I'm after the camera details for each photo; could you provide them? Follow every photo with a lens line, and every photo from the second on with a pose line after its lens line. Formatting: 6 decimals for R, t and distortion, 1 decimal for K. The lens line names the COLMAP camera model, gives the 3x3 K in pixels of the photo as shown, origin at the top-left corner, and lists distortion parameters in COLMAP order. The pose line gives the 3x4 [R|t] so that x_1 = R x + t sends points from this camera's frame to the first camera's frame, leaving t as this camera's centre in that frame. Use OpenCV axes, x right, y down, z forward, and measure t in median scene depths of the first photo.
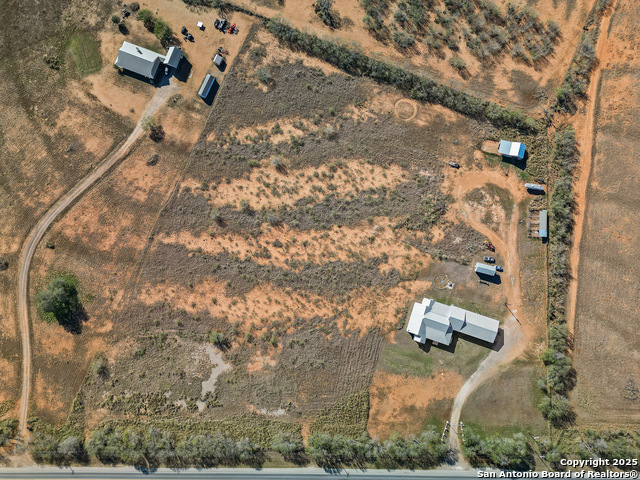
lens RADIAL K [[446.9, 0, 317.8], [0, 446.9, 239.5], [0, 0, 1]] dist [0.066664, -0.066237]
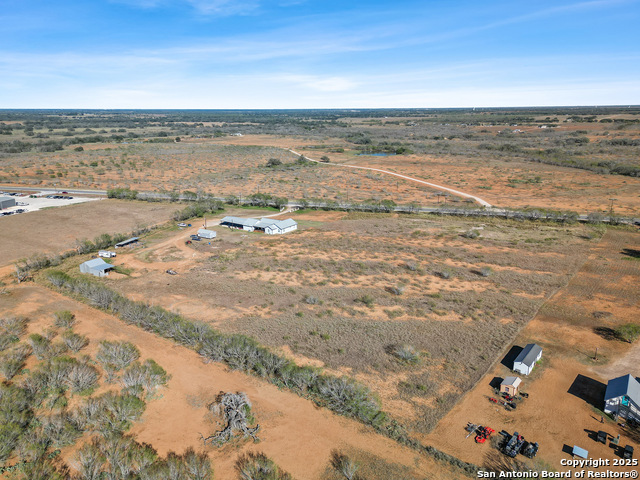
lens RADIAL K [[455.1, 0, 319.8], [0, 455.1, 240.2], [0, 0, 1]] dist [0.071215, -0.067405]
pose [[-0.964630, -0.075788, 0.252479, -0.146595], [0.262054, -0.171832, 0.949632, -0.860288], [-0.028587, 0.982207, 0.185615, 0.793248]]
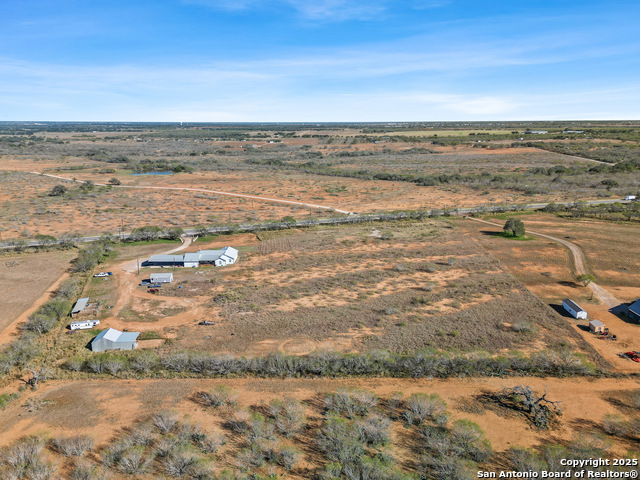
lens RADIAL K [[455.1, 0, 319.8], [0, 455.1, 240.2], [0, 0, 1]] dist [0.071215, -0.067405]
pose [[-0.938979, 0.079151, -0.334745, 0.368737], [-0.342886, -0.137967, 0.929190, -0.870339], [0.027363, 0.987269, 0.156688, 0.774146]]
